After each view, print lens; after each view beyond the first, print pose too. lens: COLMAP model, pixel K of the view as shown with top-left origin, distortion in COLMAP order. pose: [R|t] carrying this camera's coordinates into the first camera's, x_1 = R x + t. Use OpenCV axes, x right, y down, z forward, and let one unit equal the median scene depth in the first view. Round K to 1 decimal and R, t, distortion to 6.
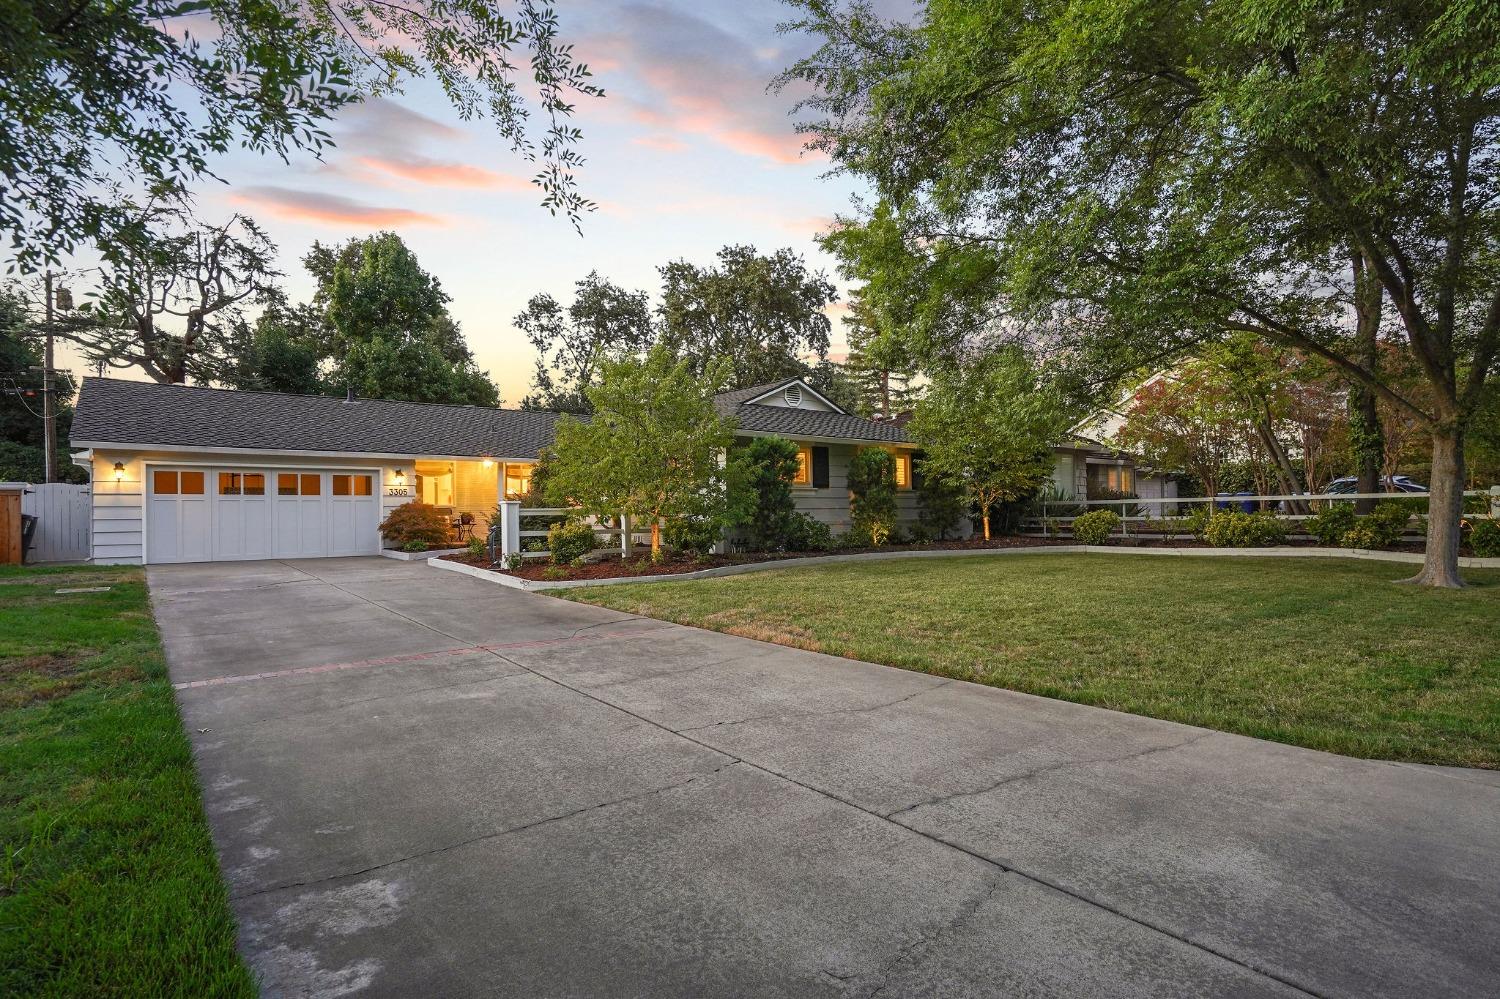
lens RADIAL K [[771.7, 0, 747.9], [0, 771.7, 503.7], [0, 0, 1]] dist [-0.046147, 0.033048]
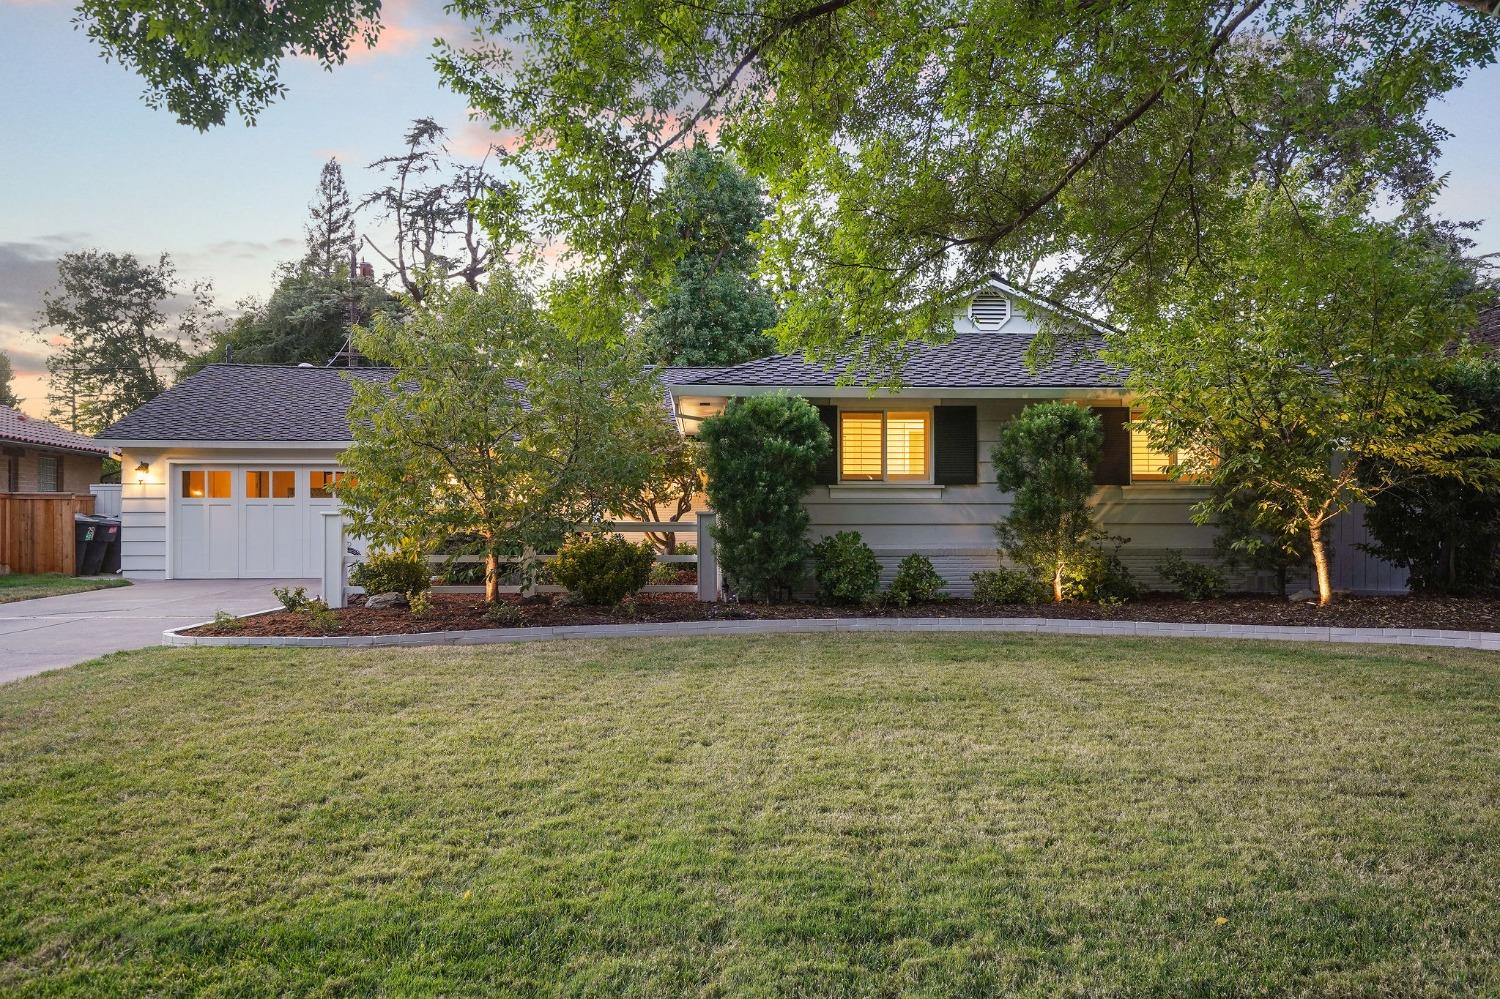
lens RADIAL K [[1143.7, 0, 747.8], [0, 1143.7, 502.8], [0, 0, 1]] dist [0.028939, 0.002728]
pose [[0.800576, 0.003663, -0.599220, 0.248520], [0.000057, 0.999981, 0.006189, -0.007178], [0.599231, -0.004989, 0.800561, 0.165143]]
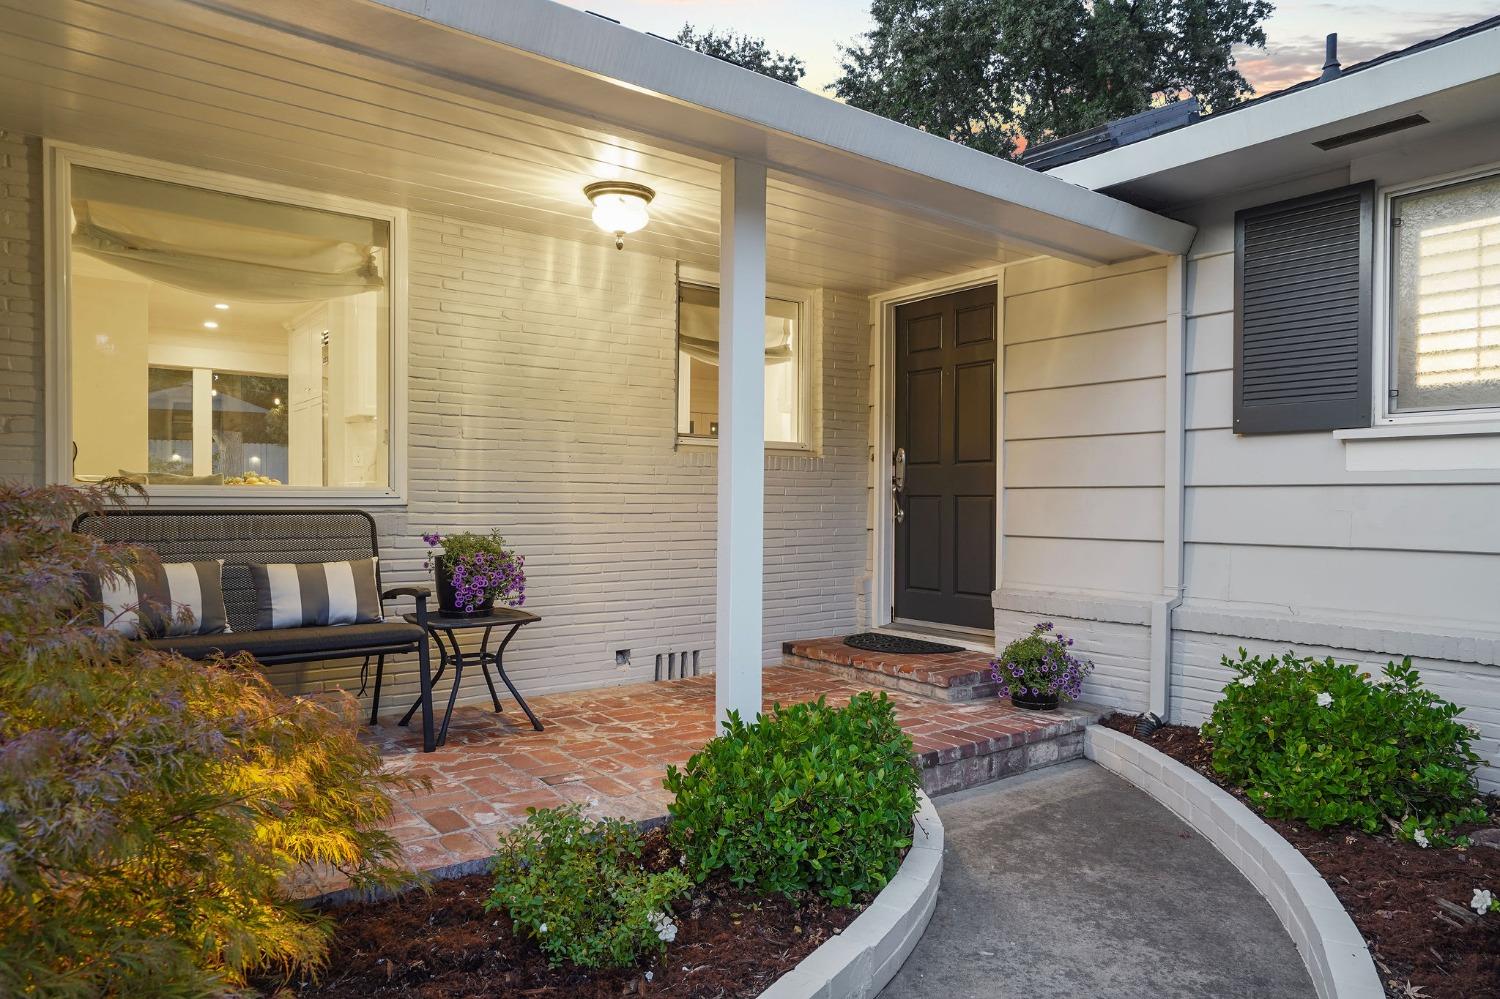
lens RADIAL K [[954.2, 0, 748.0], [0, 954.2, 502.0], [0, 0, 1]] dist [0.000733, 0.000508]
pose [[0.999479, 0.015936, -0.028084, -0.198672], [-0.015559, 0.999787, 0.013574, 0.000283], [0.028294, -0.013130, 0.999513, 0.526412]]
